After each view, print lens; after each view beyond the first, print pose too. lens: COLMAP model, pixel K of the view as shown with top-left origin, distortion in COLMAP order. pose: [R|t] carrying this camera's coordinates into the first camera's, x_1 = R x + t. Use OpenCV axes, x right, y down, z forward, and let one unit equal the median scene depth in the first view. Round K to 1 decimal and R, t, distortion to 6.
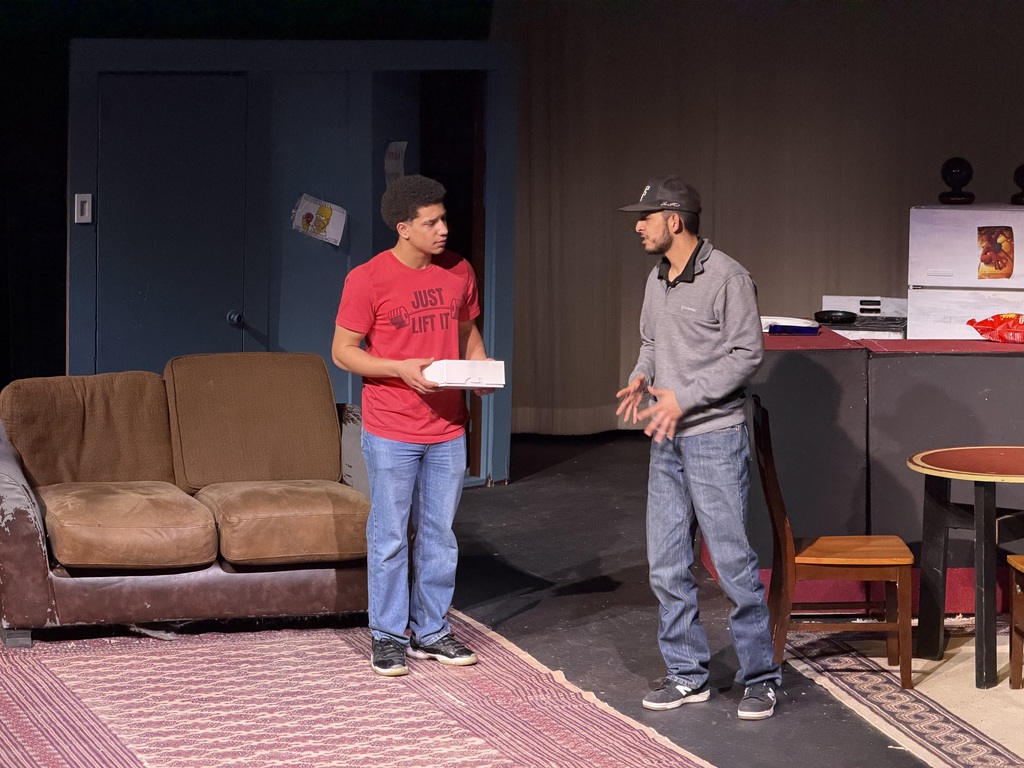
lens RADIAL K [[3142.4, 0, 512.0], [0, 3142.4, 384.0], [0, 0, 1]] dist [0.188339, 1.193145]
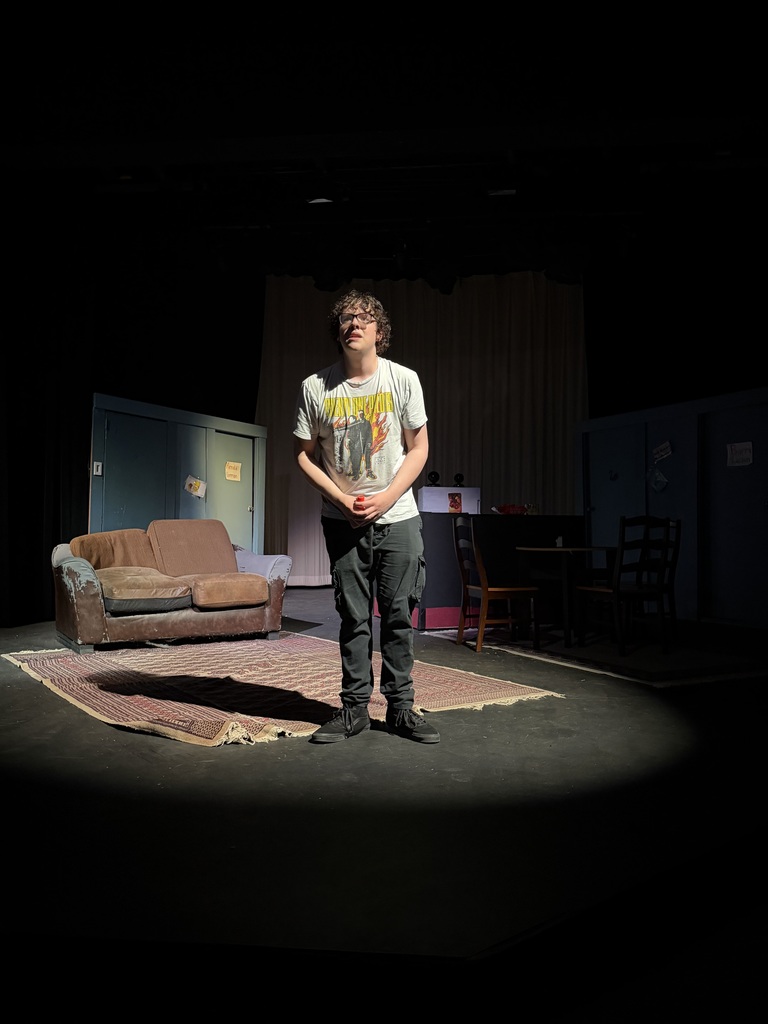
lens RADIAL K [[798.6, 0, 384.0], [0, 798.6, 512.0], [0, 0, 1]] dist [0.097874, -0.001567]
pose [[0.957786, 0.006510, 0.287409, -0.123580], [0.034126, 0.990100, -0.136149, 0.070078], [-0.285450, 0.140210, 0.948082, 0.467370]]
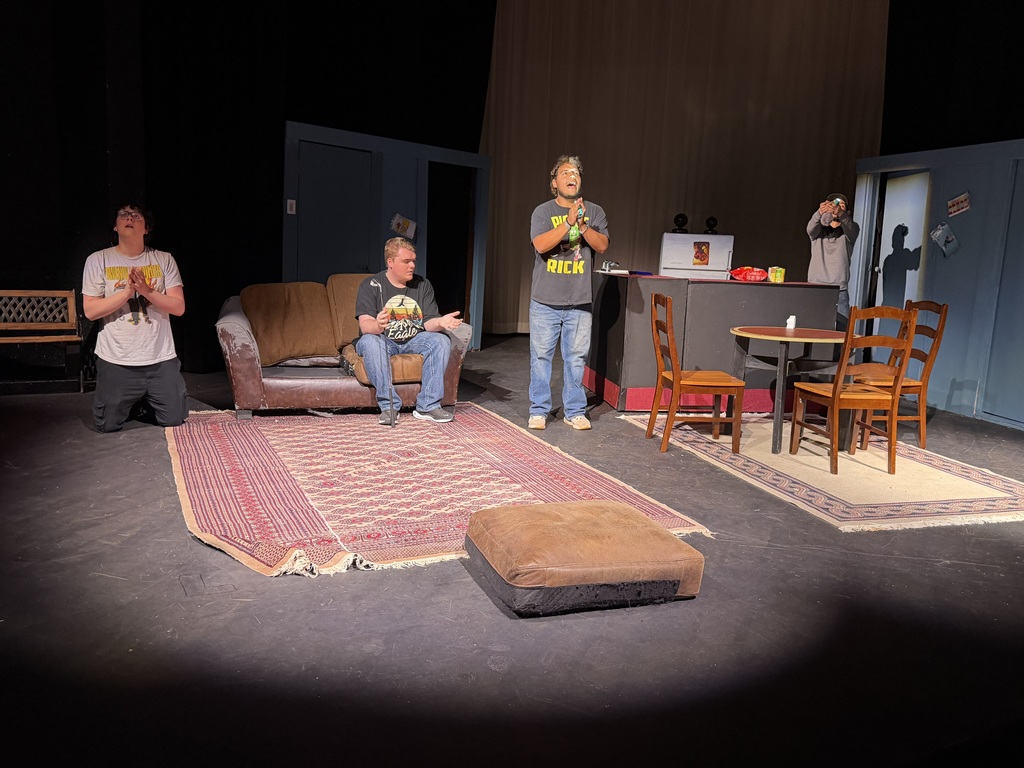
lens RADIAL K [[852.1, 0, 512.0], [0, 852.1, 384.0], [0, 0, 1]] dist [0.164480, -0.337122]
pose [[0.995073, 0.025644, 0.095767, -0.050014], [-0.030348, 0.998387, 0.047986, 0.033566], [-0.094382, -0.050656, 0.994246, 0.484177]]
